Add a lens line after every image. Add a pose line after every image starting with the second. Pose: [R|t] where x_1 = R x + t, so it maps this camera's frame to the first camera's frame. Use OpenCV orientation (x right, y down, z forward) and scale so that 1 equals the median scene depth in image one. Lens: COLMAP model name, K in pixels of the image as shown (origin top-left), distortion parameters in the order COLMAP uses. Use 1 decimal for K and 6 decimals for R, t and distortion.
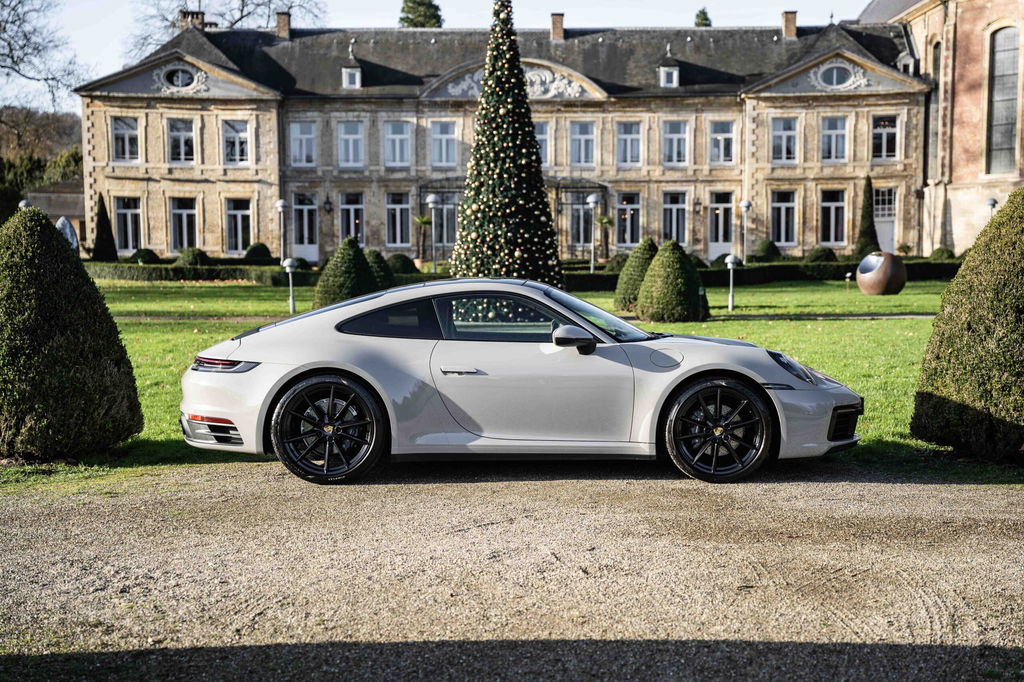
lens RADIAL K [[1641.3, 0, 507.6], [0, 1641.3, 340.9], [0, 0, 1]] dist [0.354821, -0.080524]
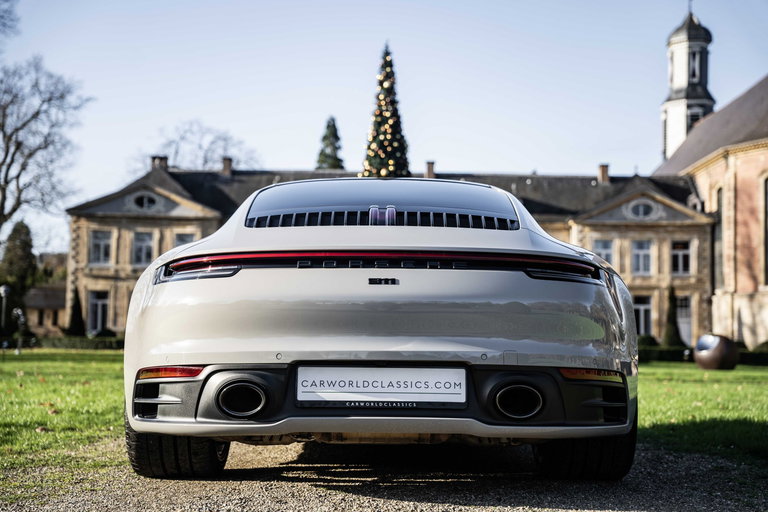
lens RADIAL K [[1102.4, 0, 378.7], [0, 1102.4, 262.0], [0, 0, 1]] dist [0.237244, 0.099239]
pose [[0.999709, 0.020450, -0.012801, 0.001383], [-0.021975, 0.990838, -0.133255, 0.003653], [0.009958, 0.133497, 0.990999, 0.136634]]
